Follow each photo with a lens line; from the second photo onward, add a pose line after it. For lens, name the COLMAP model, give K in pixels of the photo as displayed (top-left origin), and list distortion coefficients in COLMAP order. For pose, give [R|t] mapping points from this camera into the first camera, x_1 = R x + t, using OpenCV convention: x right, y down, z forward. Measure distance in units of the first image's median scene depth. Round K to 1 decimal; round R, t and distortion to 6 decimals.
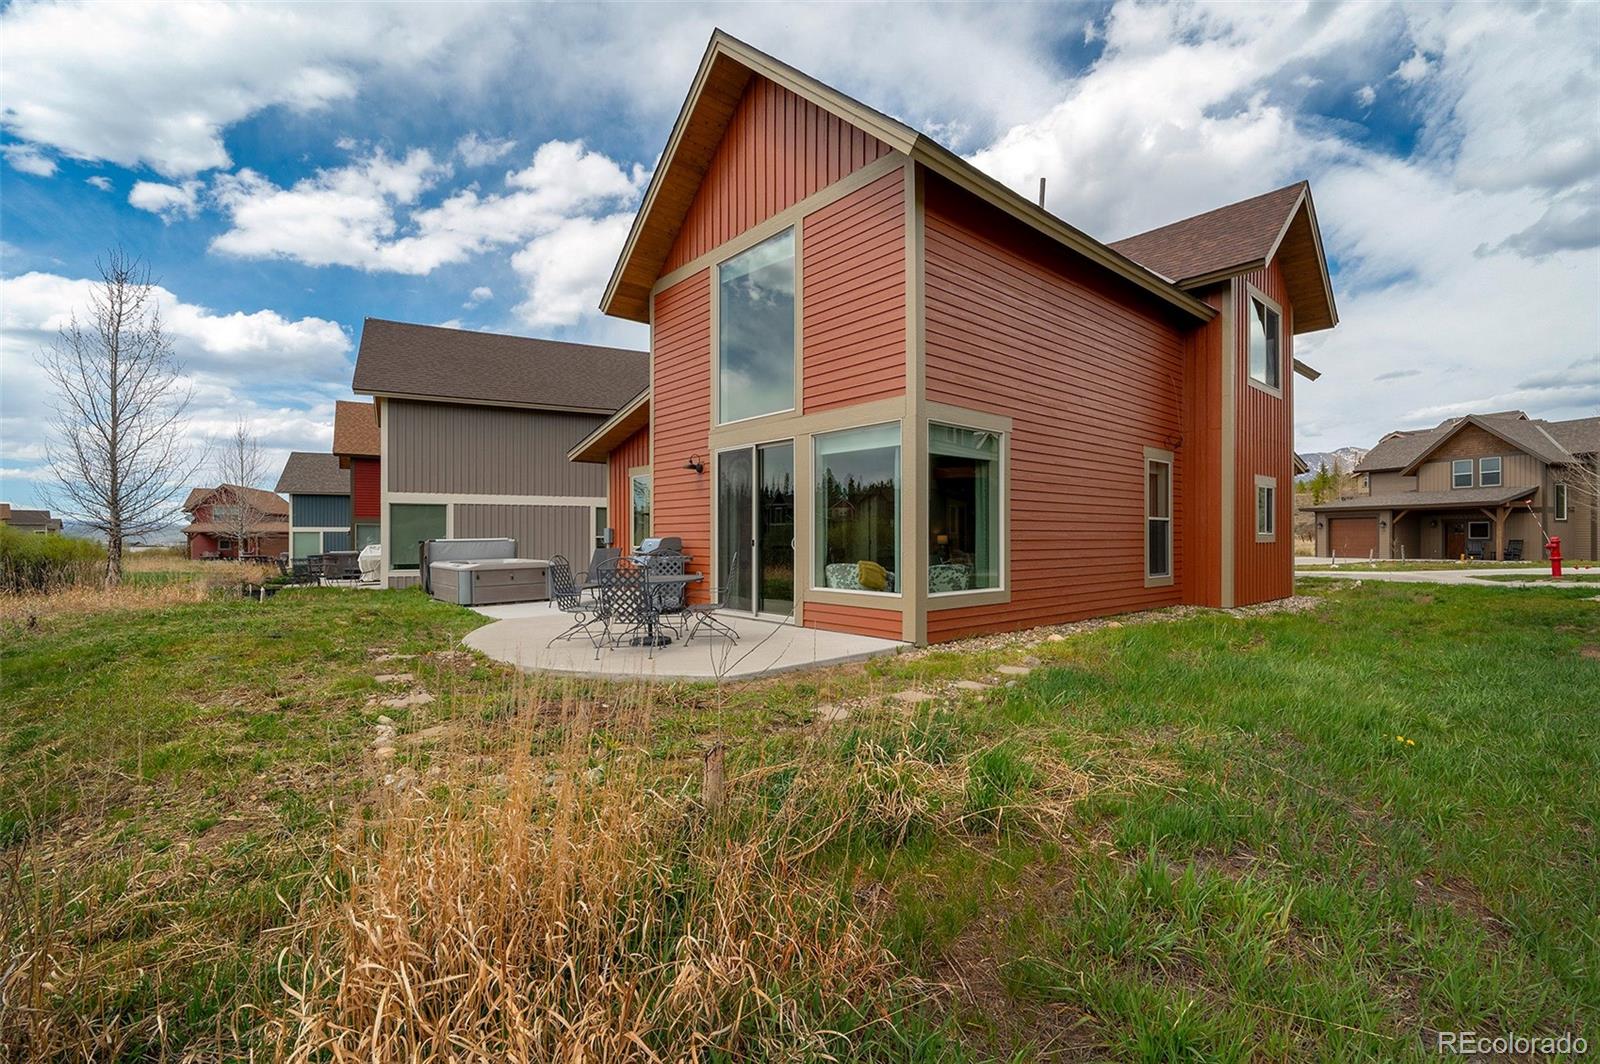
lens RADIAL K [[696.7, 0, 798.4], [0, 696.7, 534.4], [0, 0, 1]] dist [-0.000158, -0.000032]
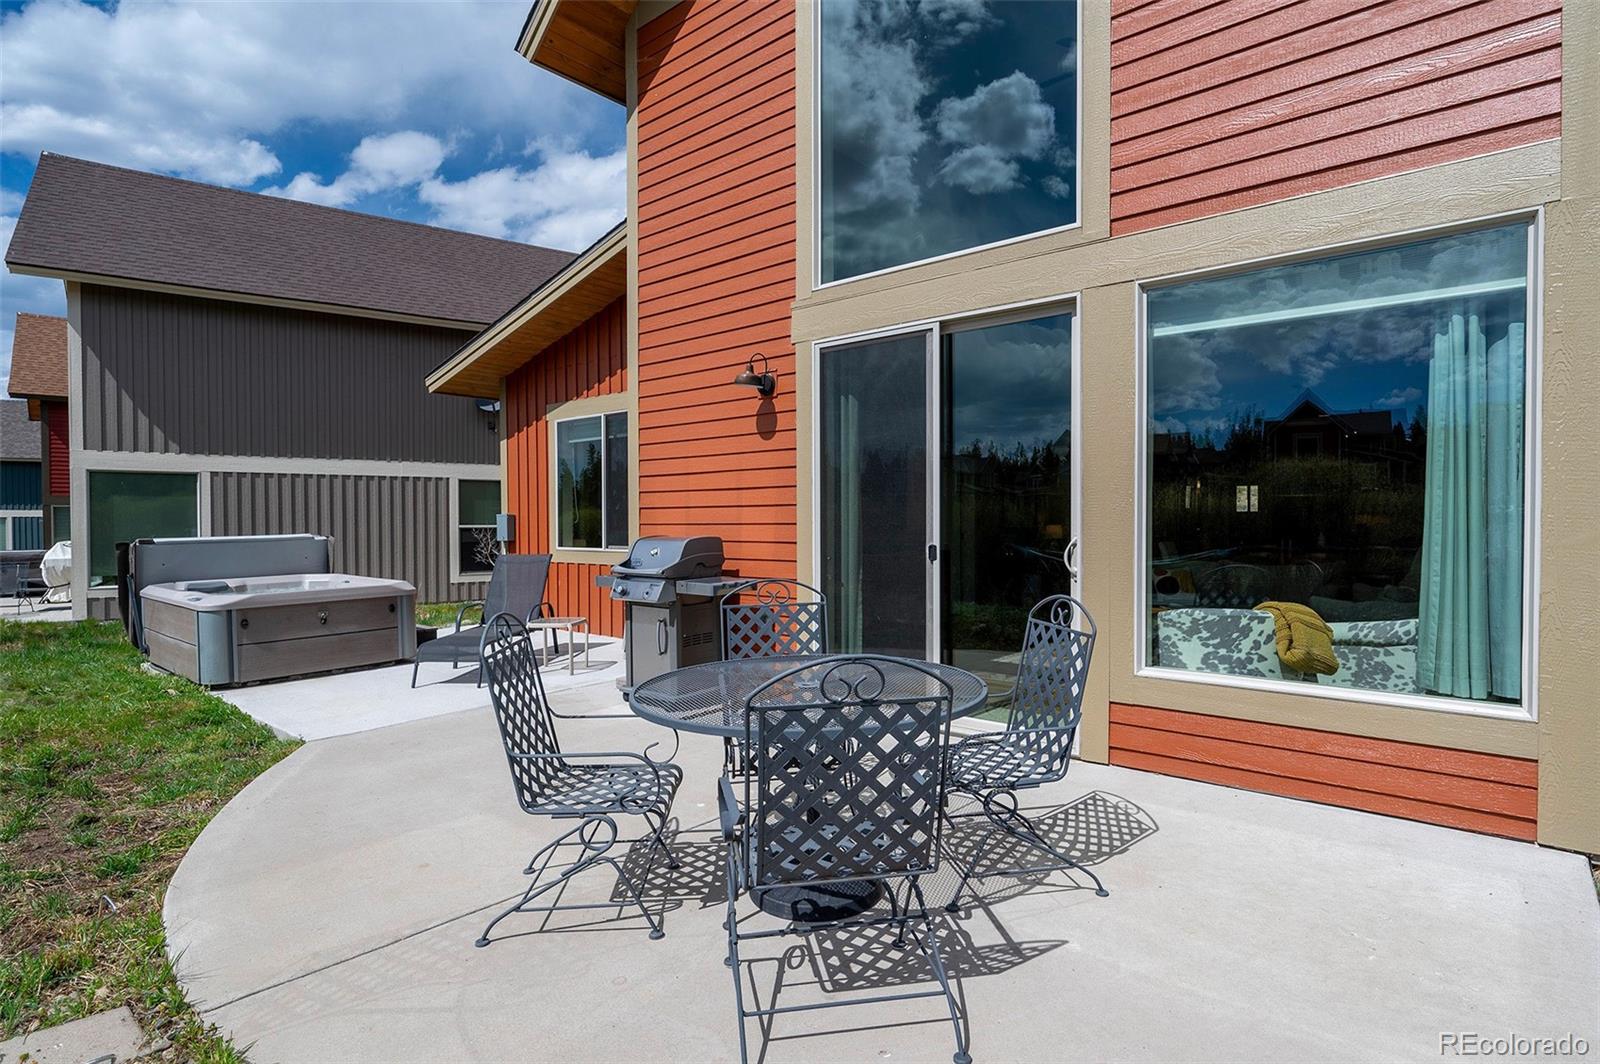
lens RADIAL K [[836.6, 0, 803.4], [0, 836.6, 529.5], [0, 0, 1]] dist [-0.006633, 0.000457]
pose [[0.989674, -0.004548, 0.143263, -0.175712], [0.002489, 0.999891, 0.014548, -0.007799], [-0.143313, -0.014041, 0.989578, 0.407417]]
